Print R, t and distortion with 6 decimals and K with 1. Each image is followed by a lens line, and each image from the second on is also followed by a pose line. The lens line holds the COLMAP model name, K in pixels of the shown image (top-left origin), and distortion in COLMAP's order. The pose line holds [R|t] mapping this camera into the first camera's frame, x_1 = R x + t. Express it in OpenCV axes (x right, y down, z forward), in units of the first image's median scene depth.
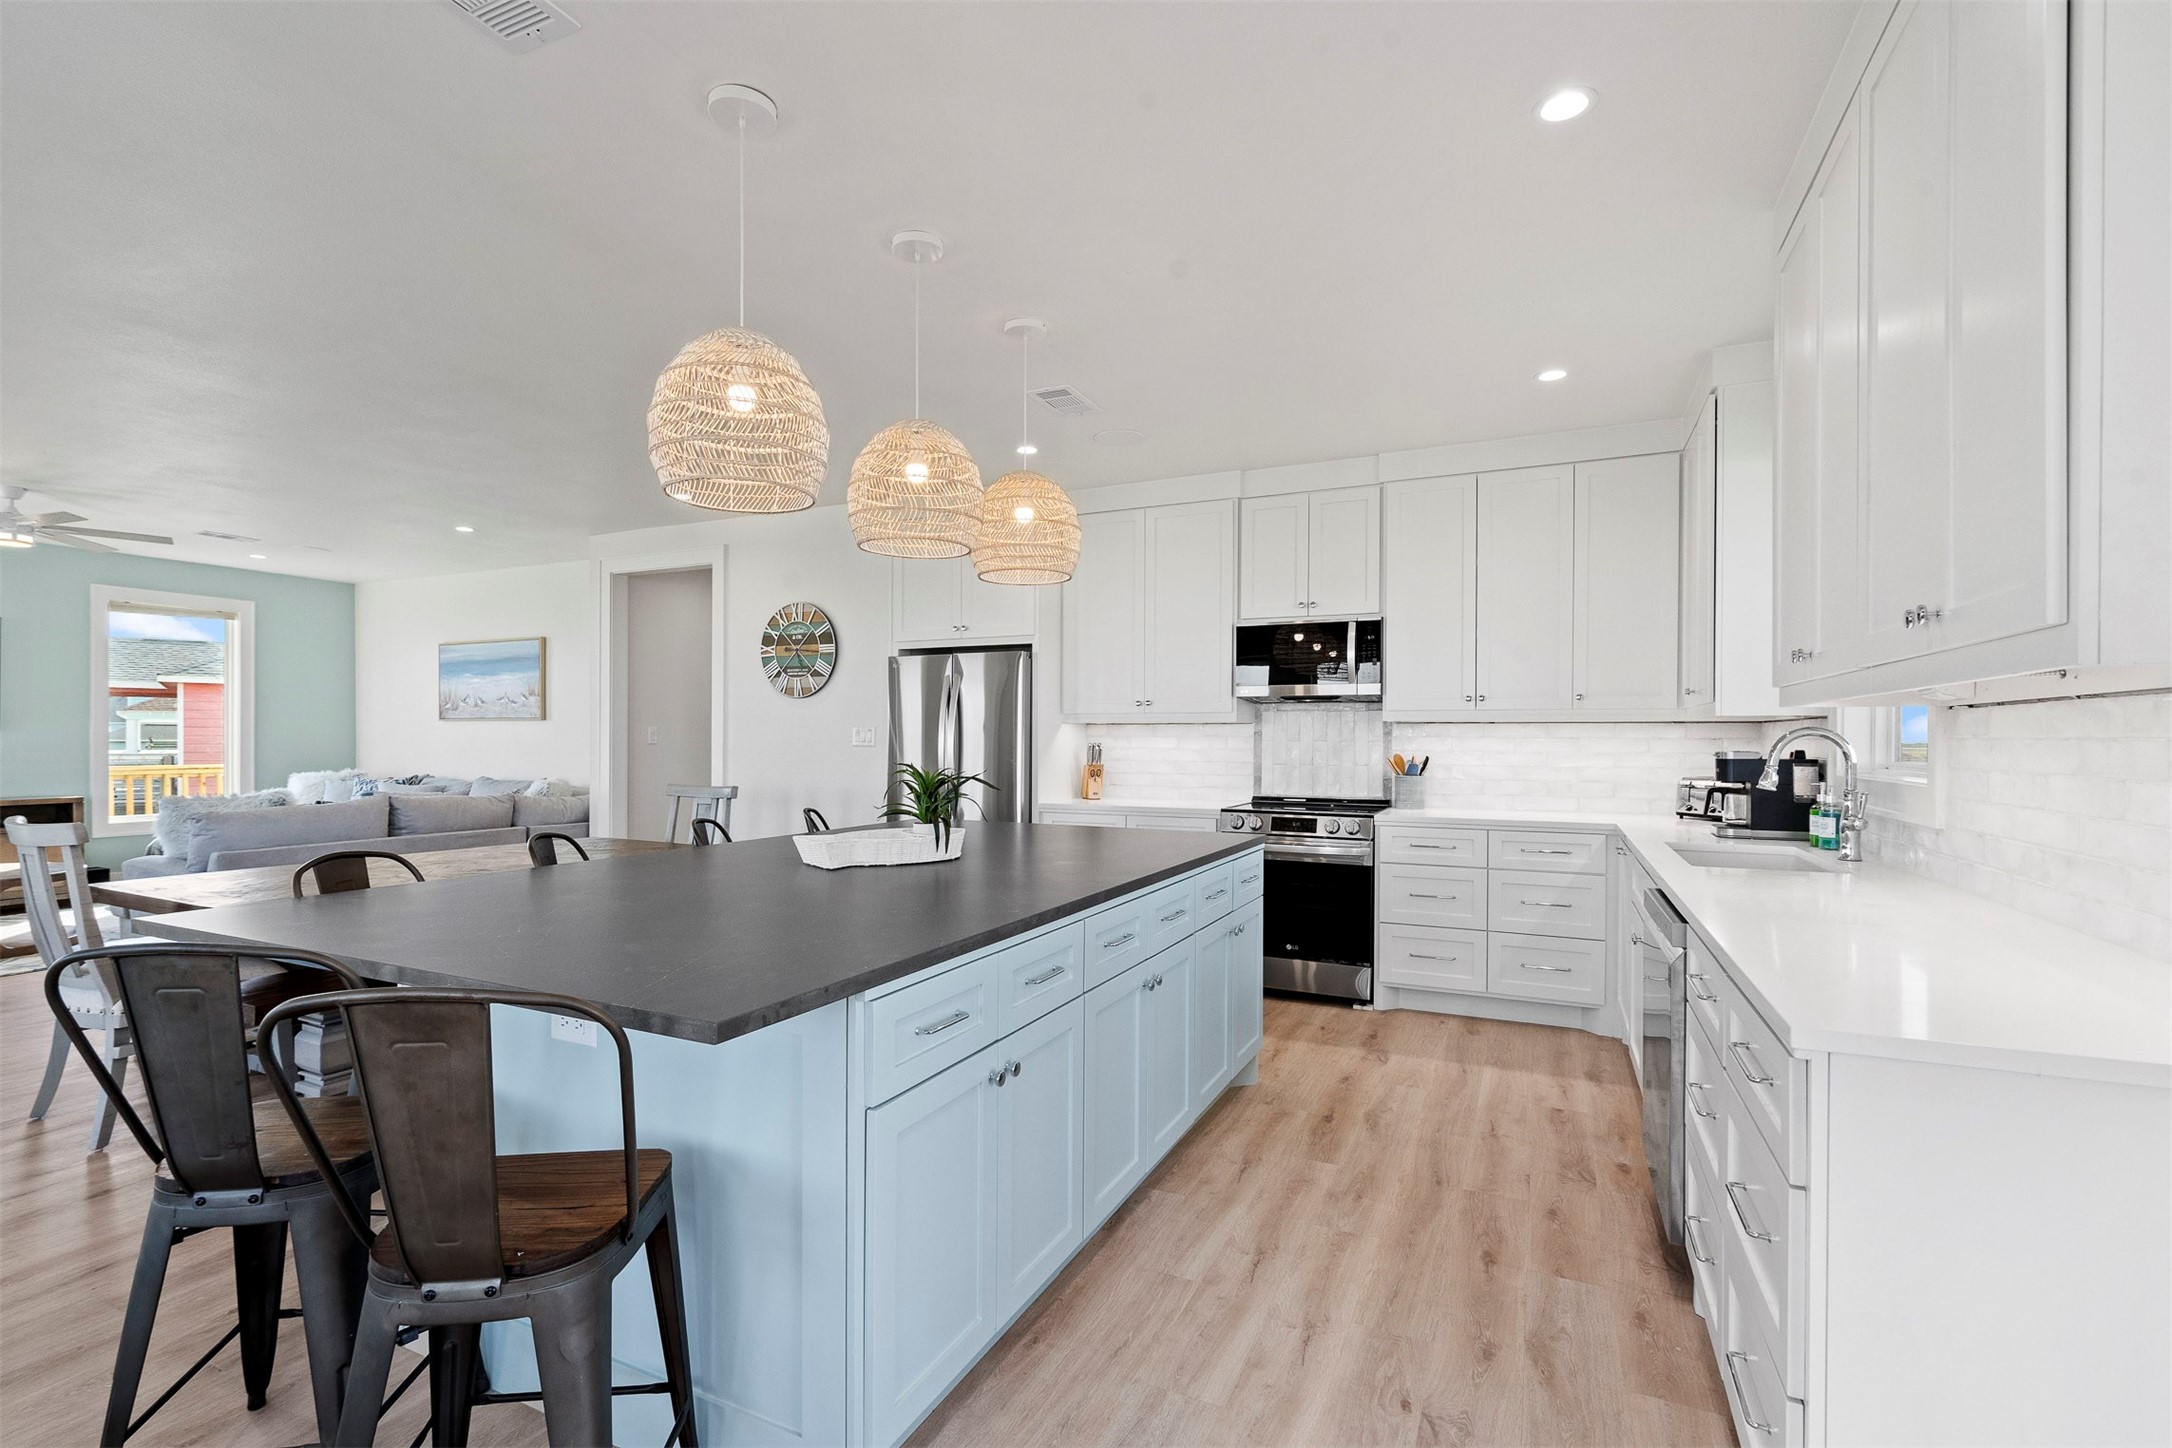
lens RADIAL K [[987.9, 0, 1077.1], [0, 987.9, 738.0], [0, 0, 1]] dist [-0.002377, 0.000680]
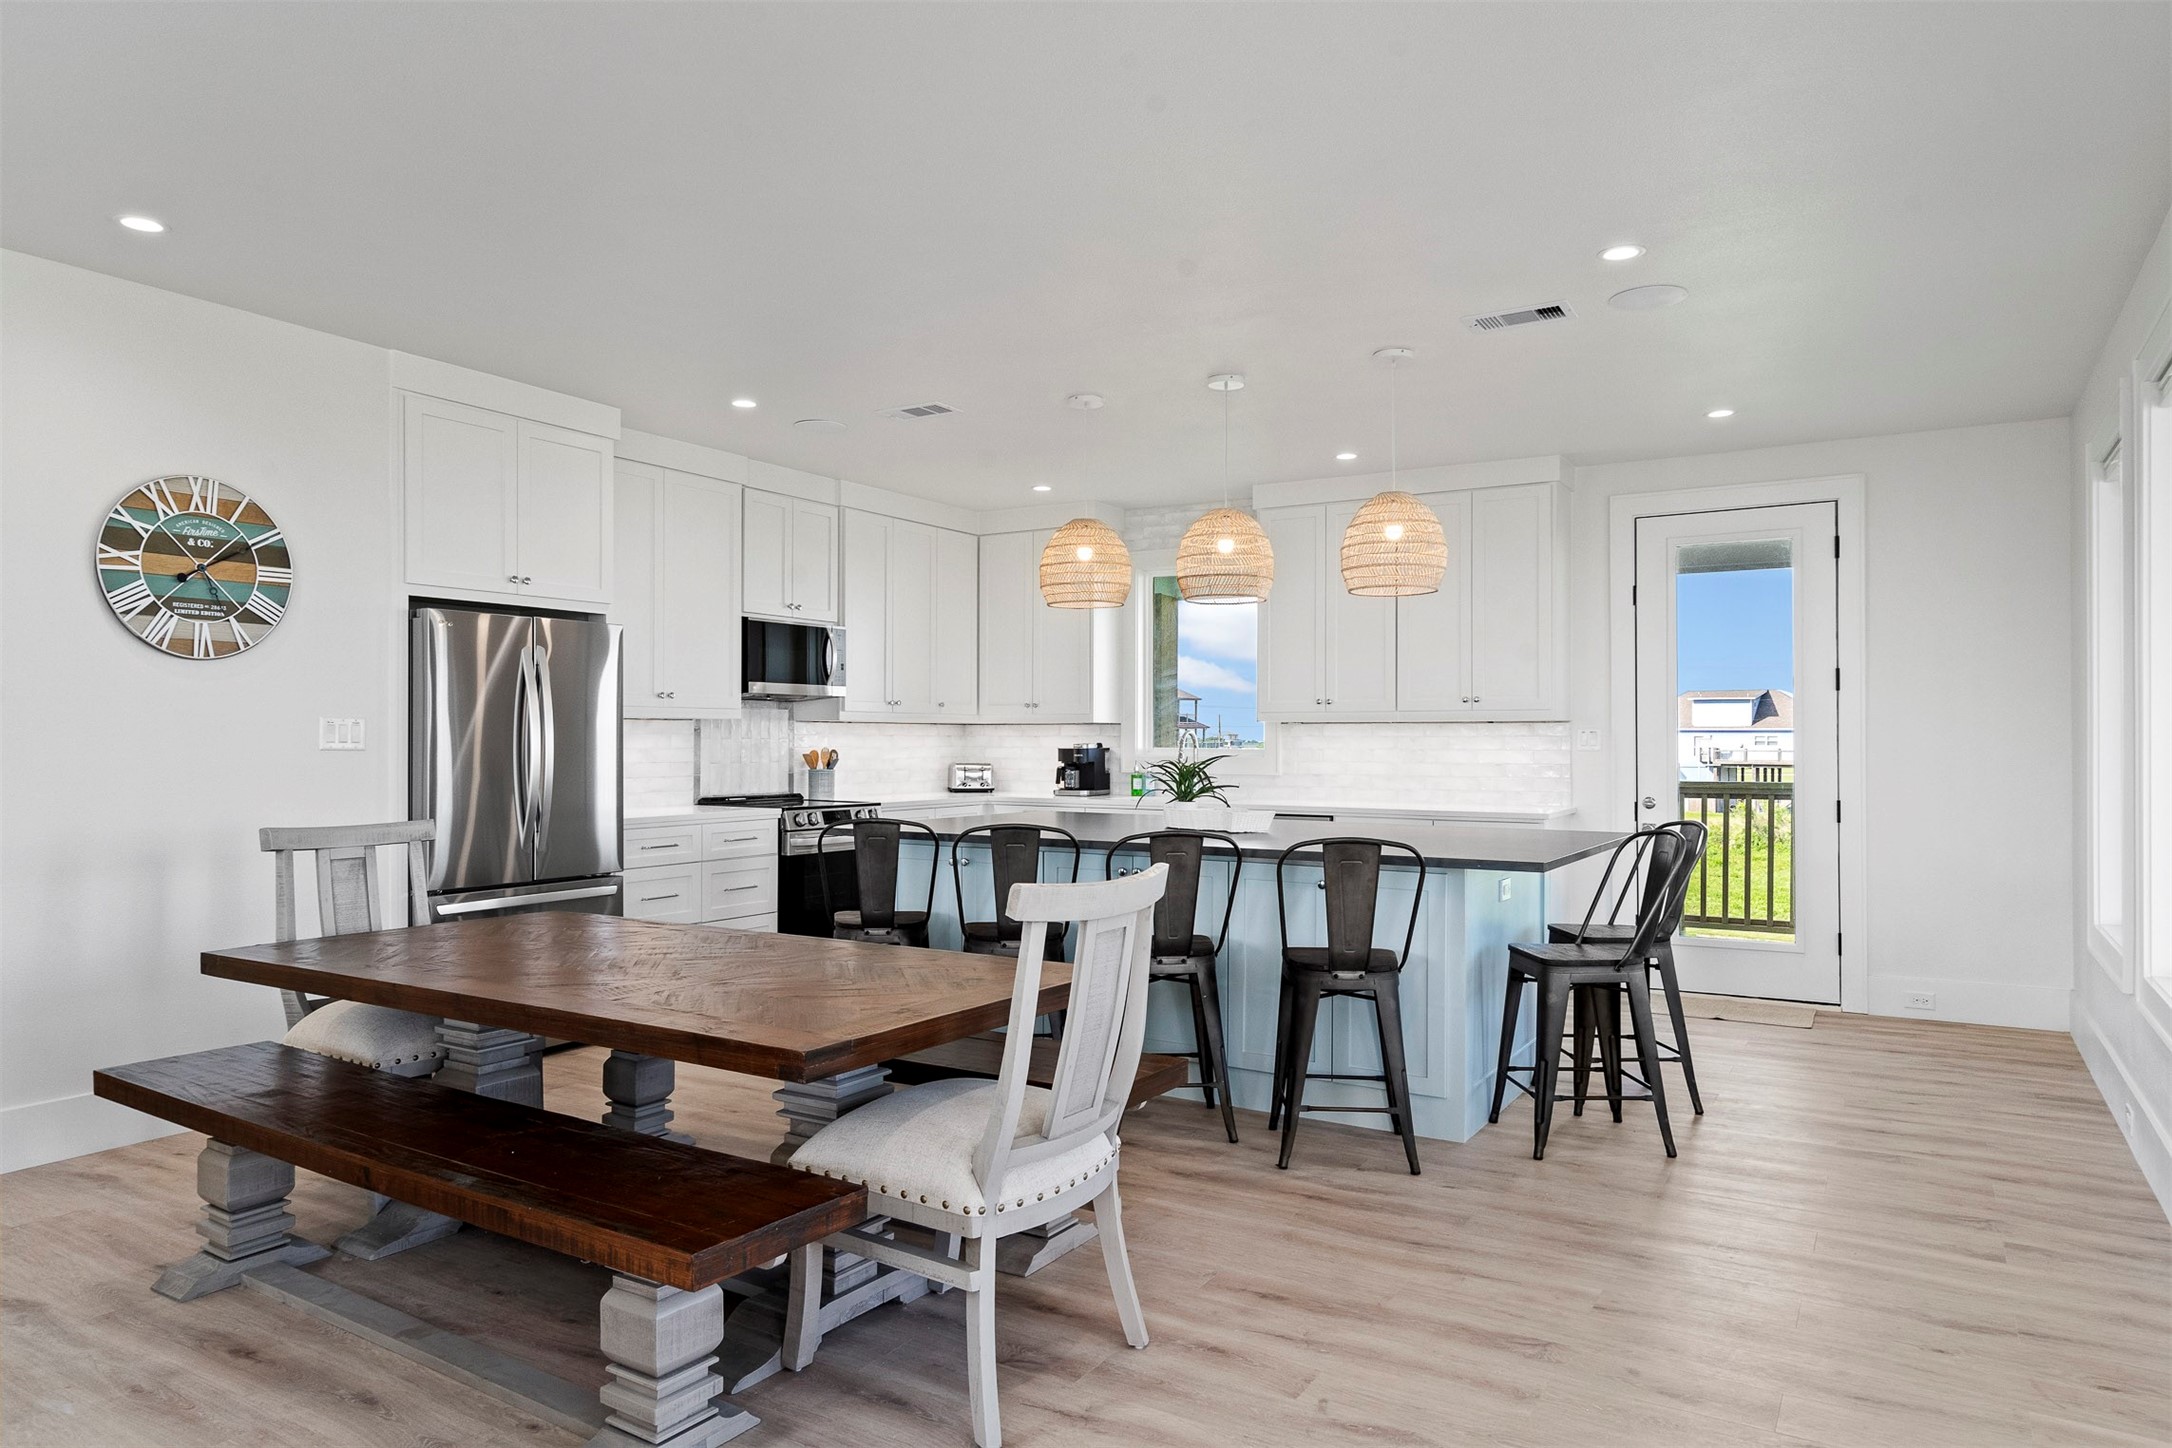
lens RADIAL K [[1321.2, 0, 1086.0], [0, 1321.2, 724.0], [0, 0, 1]] dist [0.002324, 0.000111]
pose [[0.103444, 0.006996, 0.994611, -1.061987], [-0.000252, 0.999975, -0.007007, -0.002527], [-0.994635, 0.000475, 0.103443, 0.532902]]
